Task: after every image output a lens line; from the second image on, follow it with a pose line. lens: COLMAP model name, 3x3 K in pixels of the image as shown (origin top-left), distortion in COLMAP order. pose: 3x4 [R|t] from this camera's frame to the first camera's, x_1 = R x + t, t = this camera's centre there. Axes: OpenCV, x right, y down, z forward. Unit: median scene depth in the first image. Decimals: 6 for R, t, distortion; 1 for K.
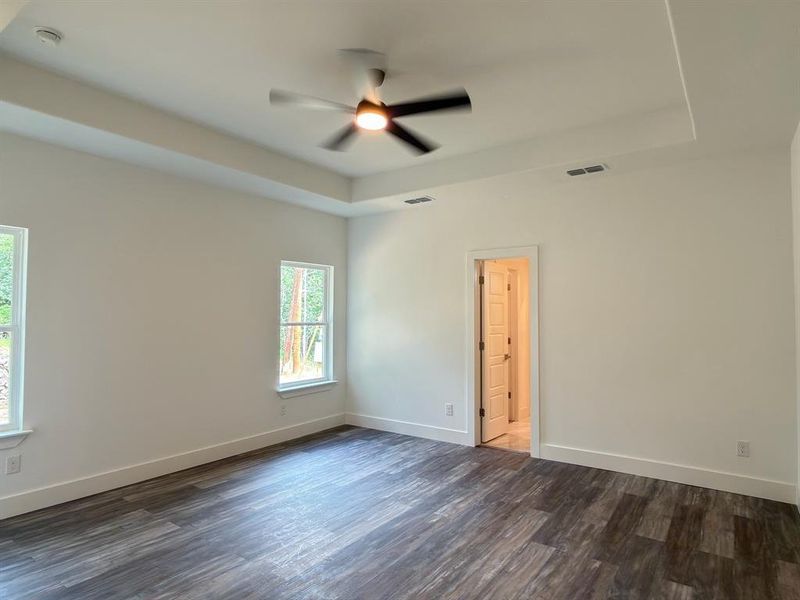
lens RADIAL K [[503.7, 0, 399.2], [0, 503.7, 289.5], [0, 0, 1]] dist [0.015007, -0.000871]
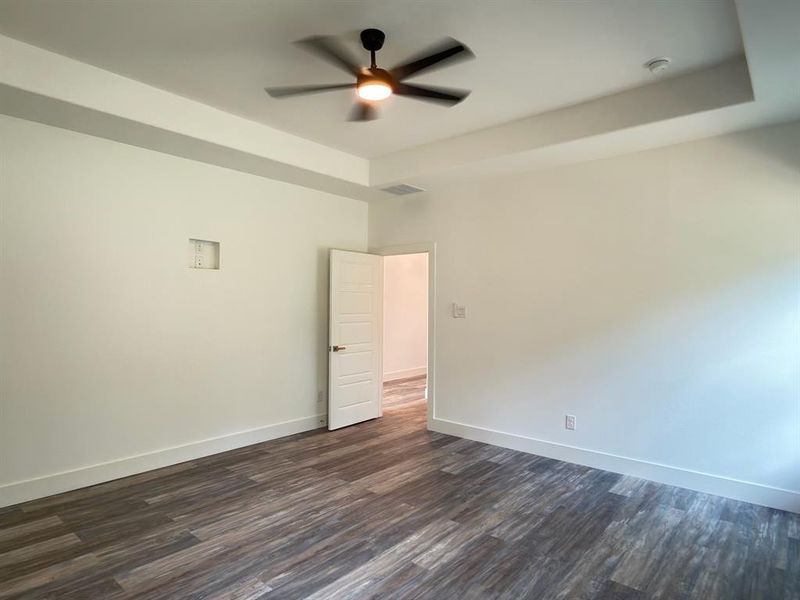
lens RADIAL K [[317.7, 0, 400.0], [0, 317.7, 300.0], [0, 0, 1]] dist [0.000713, -0.000020]
pose [[-0.997544, -0.009148, 0.069446, -0.145058], [-0.013715, 0.997754, -0.065565, 0.080592], [-0.068691, -0.066357, -0.995429, 1.587009]]
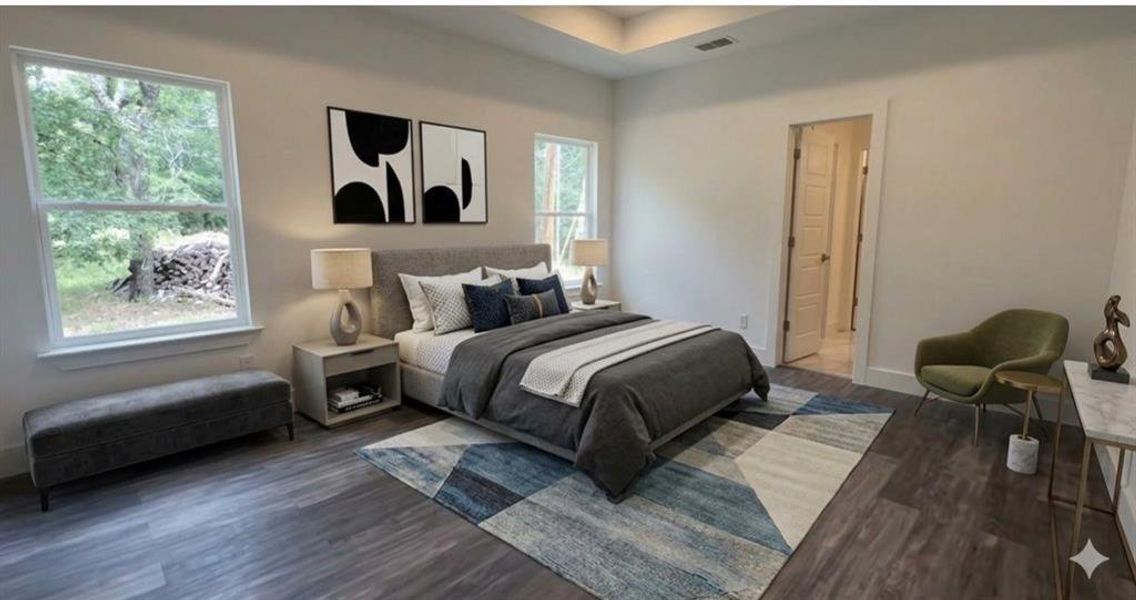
lens RADIAL K [[504.8, 0, 568.0], [0, 504.8, 300.0], [0, 0, 1]] dist [0.000392, 0.000078]
pose [[0.988213, 0.026941, -0.150697, -0.082818], [0.002646, 0.981240, 0.192772, 0.074379], [0.153064, -0.190898, 0.969603, 0.275486]]
